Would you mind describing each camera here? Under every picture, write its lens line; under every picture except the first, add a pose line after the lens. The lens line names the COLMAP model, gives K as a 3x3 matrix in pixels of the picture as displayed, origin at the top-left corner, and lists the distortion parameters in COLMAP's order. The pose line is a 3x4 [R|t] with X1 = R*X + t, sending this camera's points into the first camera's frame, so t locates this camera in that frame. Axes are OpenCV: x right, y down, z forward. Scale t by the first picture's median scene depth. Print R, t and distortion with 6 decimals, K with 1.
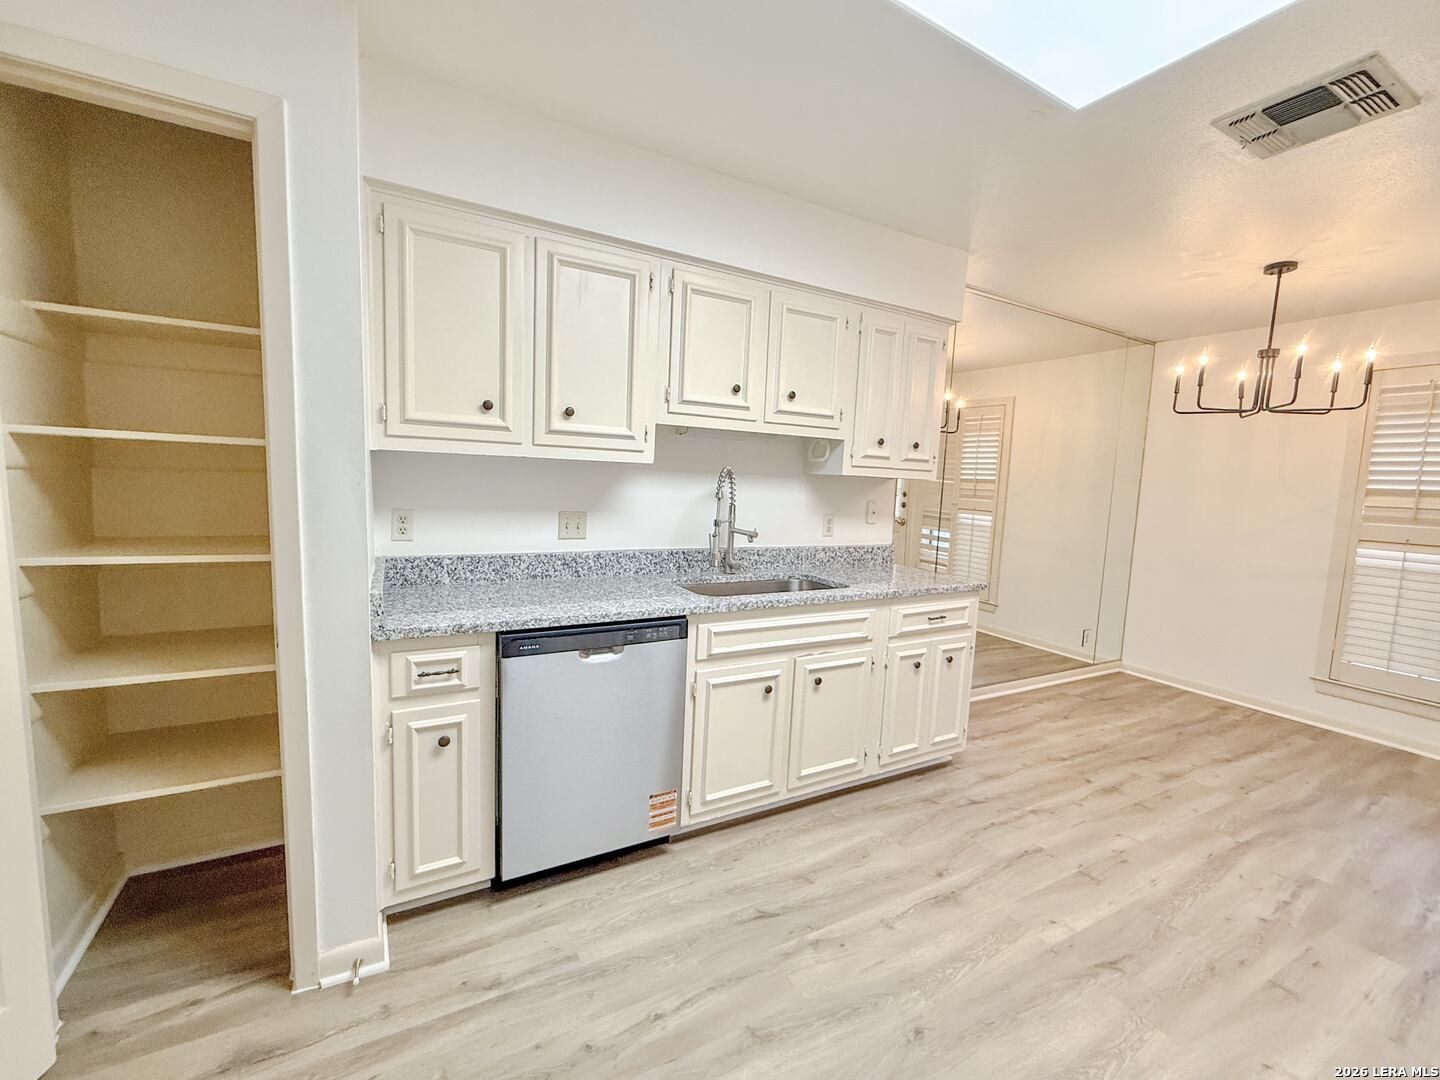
lens RADIAL K [[607.1, 0, 721.7], [0, 607.1, 542.3], [0, 0, 1]] dist [-0.000157, 0.000432]
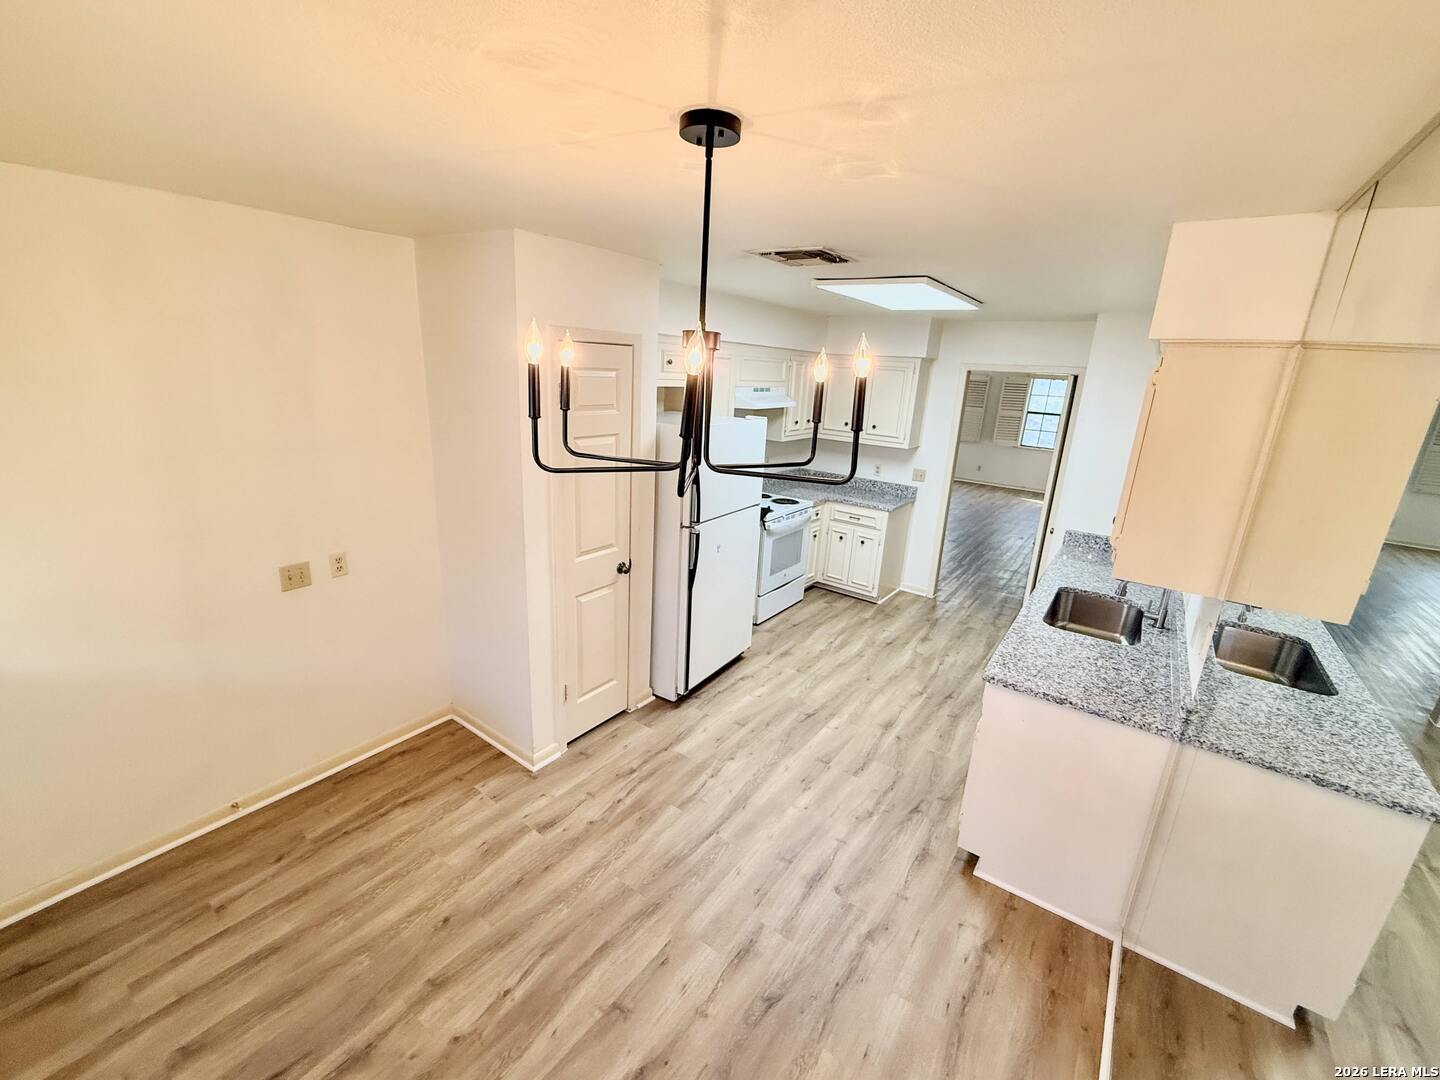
lens RADIAL K [[607.1, 0, 721.7], [0, 607.1, 542.3], [0, 0, 1]] dist [-0.000157, 0.000432]
pose [[-0.898376, 0.034127, -0.437899, 1.189348], [-0.137191, 0.925294, 0.353568, -0.364833], [0.417251, 0.377713, -0.826580, 1.562667]]
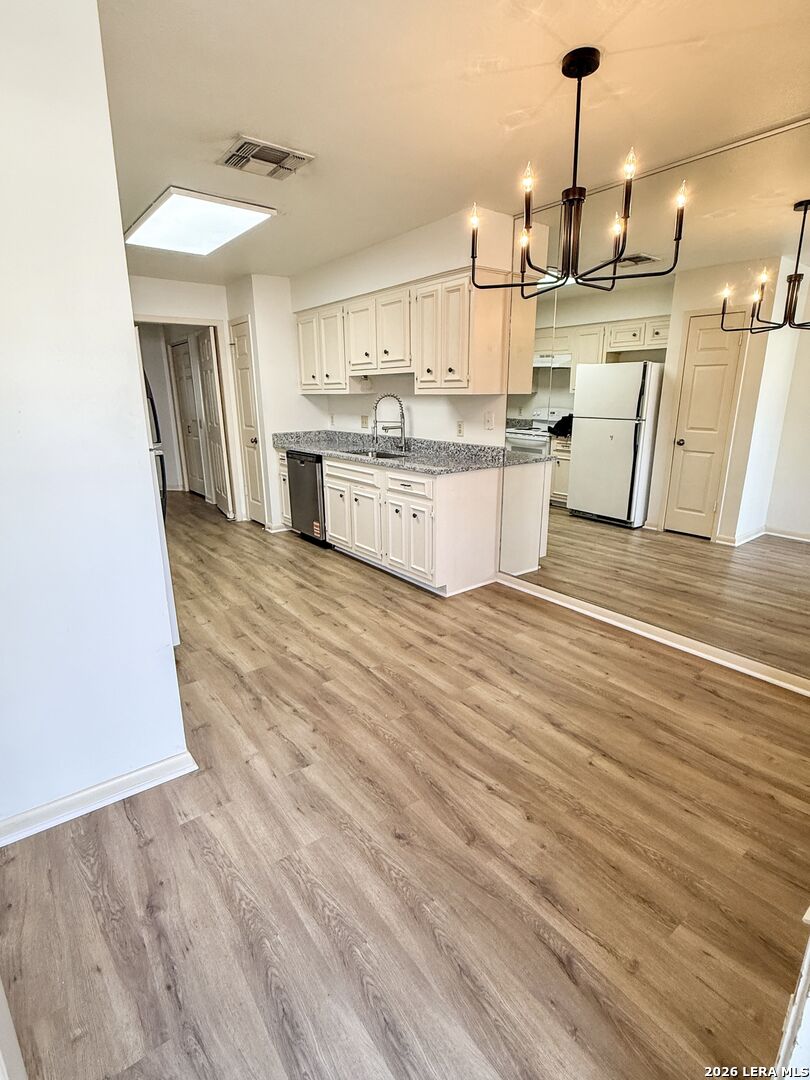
lens RADIAL K [[526.0, 0, 404.9], [0, 526.0, 540.7], [0, 0, 1]] dist [-0.002672, -0.000336]
pose [[0.145952, 0.223388, -0.963741, 1.722291], [-0.095342, 0.972814, 0.211052, -0.023625], [0.984687, 0.061081, 0.163282, 0.789683]]
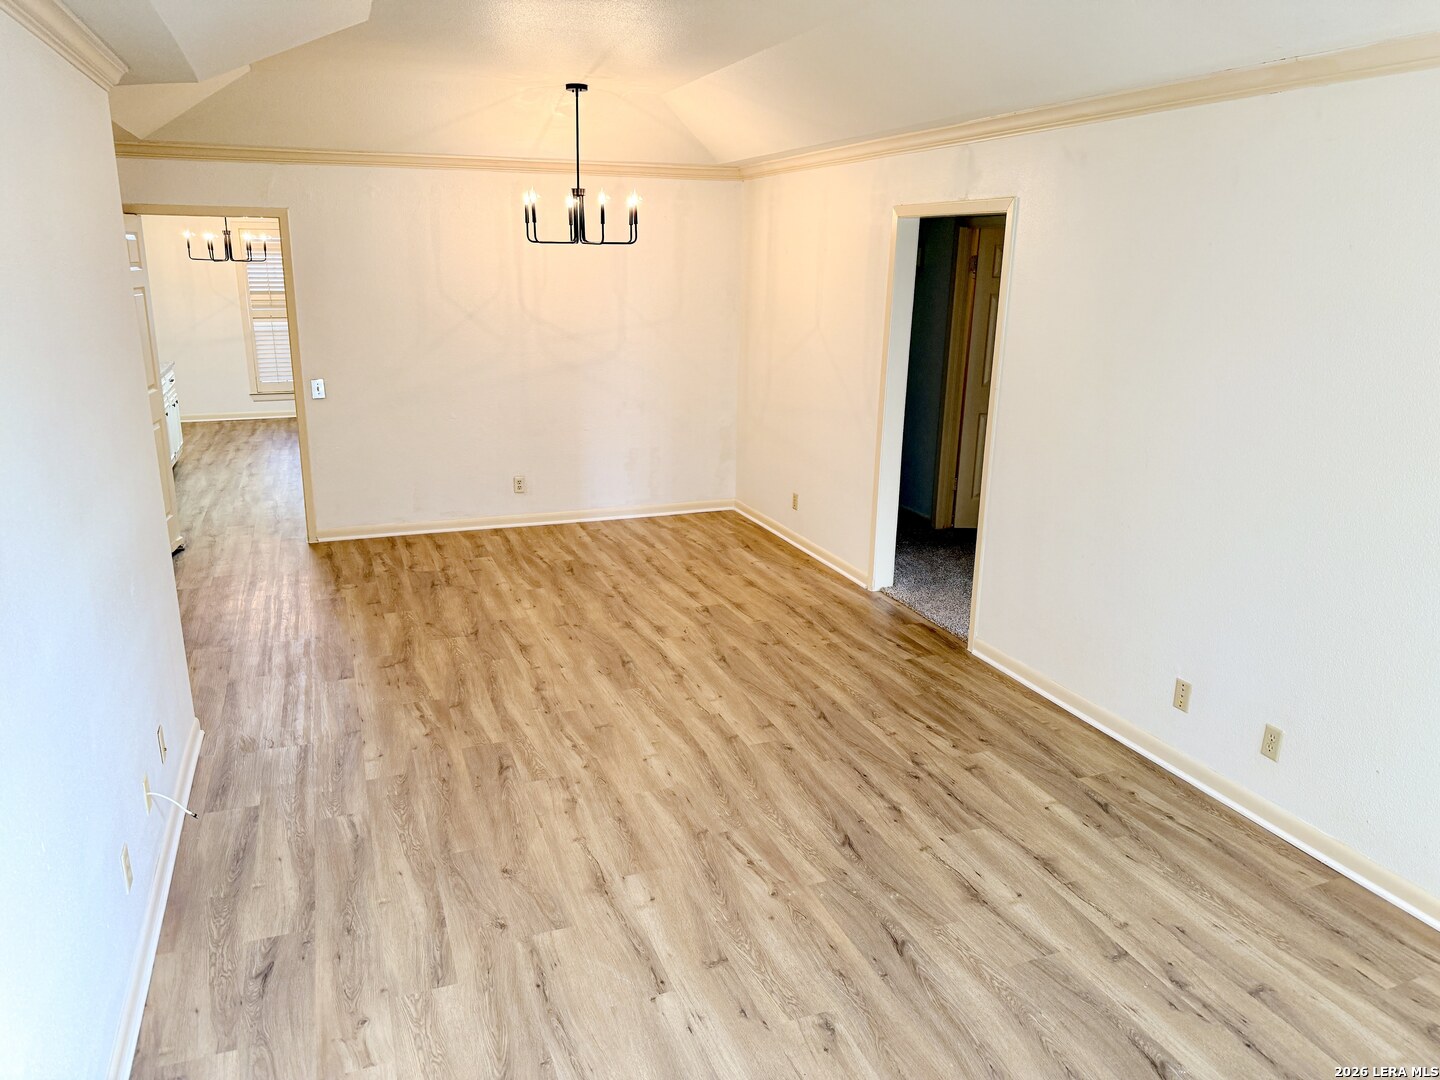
lens RADIAL K [[1056.4, 0, 718.4], [0, 1056.4, 542.4], [0, 0, 1]] dist [-0.000654, -0.001081]
pose [[0.145275, -0.300680, 0.942596, -2.835308], [0.107181, 0.951879, 0.287122, -0.172862], [-0.983569, 0.059317, 0.170512, -1.329073]]
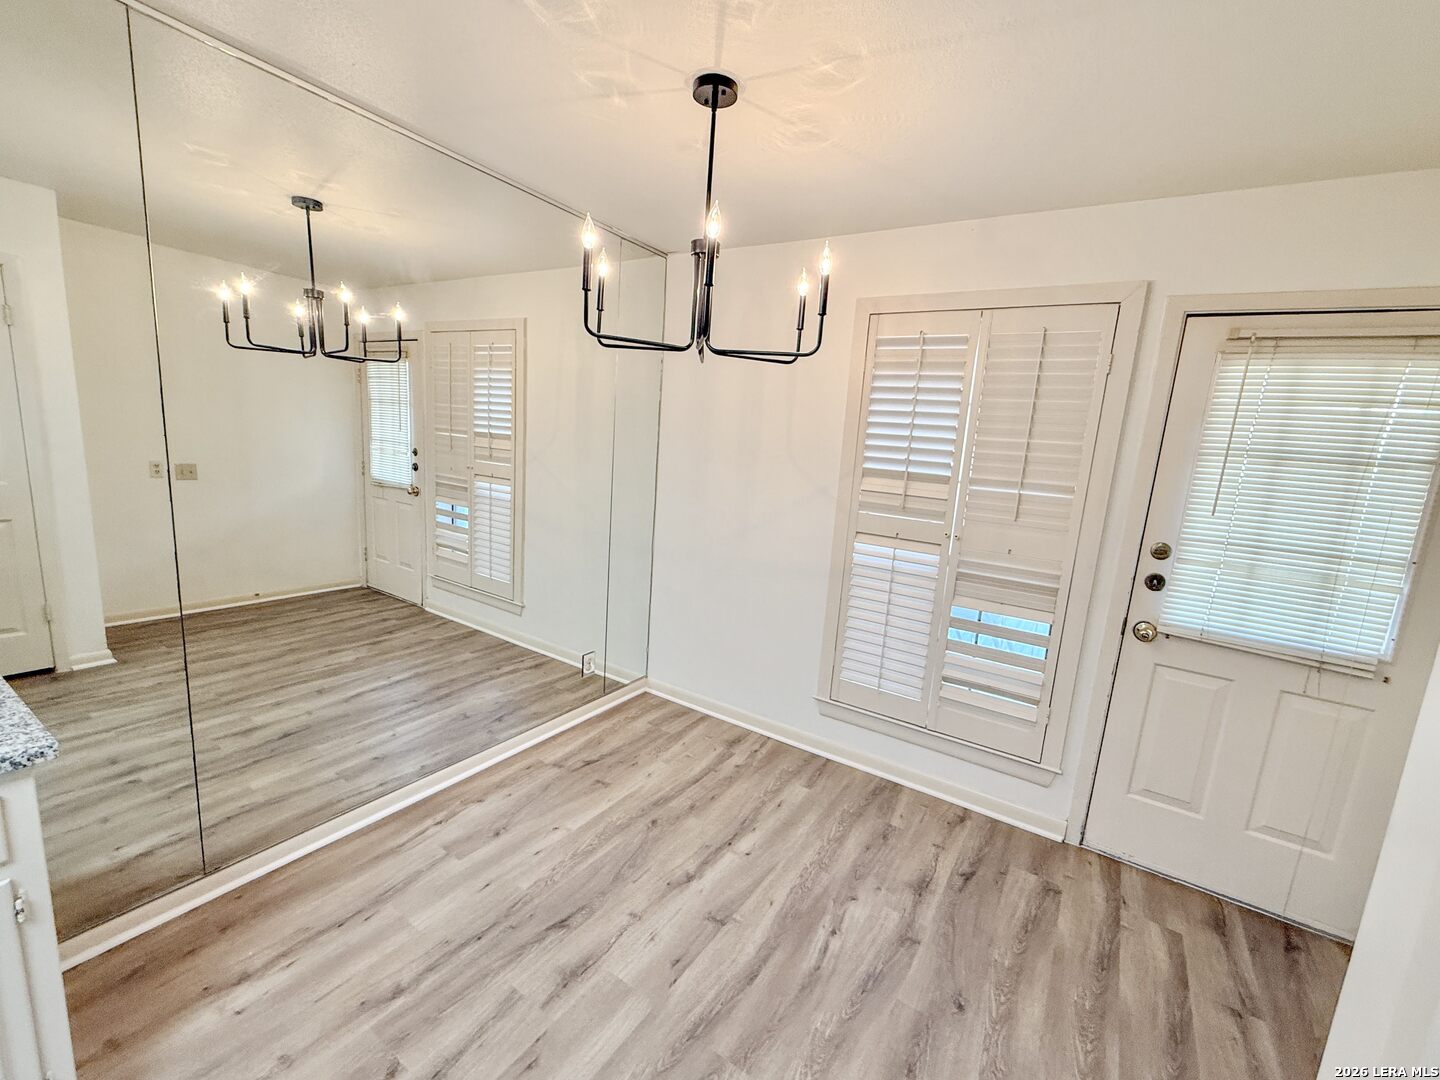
lens RADIAL K [[606.7, 0, 720.2], [0, 606.7, 543.0], [0, 0, 1]] dist [-0.000024, 0.000224]
pose [[0.883722, -0.062844, 0.463774, 0.685363], [0.015695, 0.994366, 0.104836, -0.100122], [-0.467750, -0.085367, 0.879729, 0.500687]]
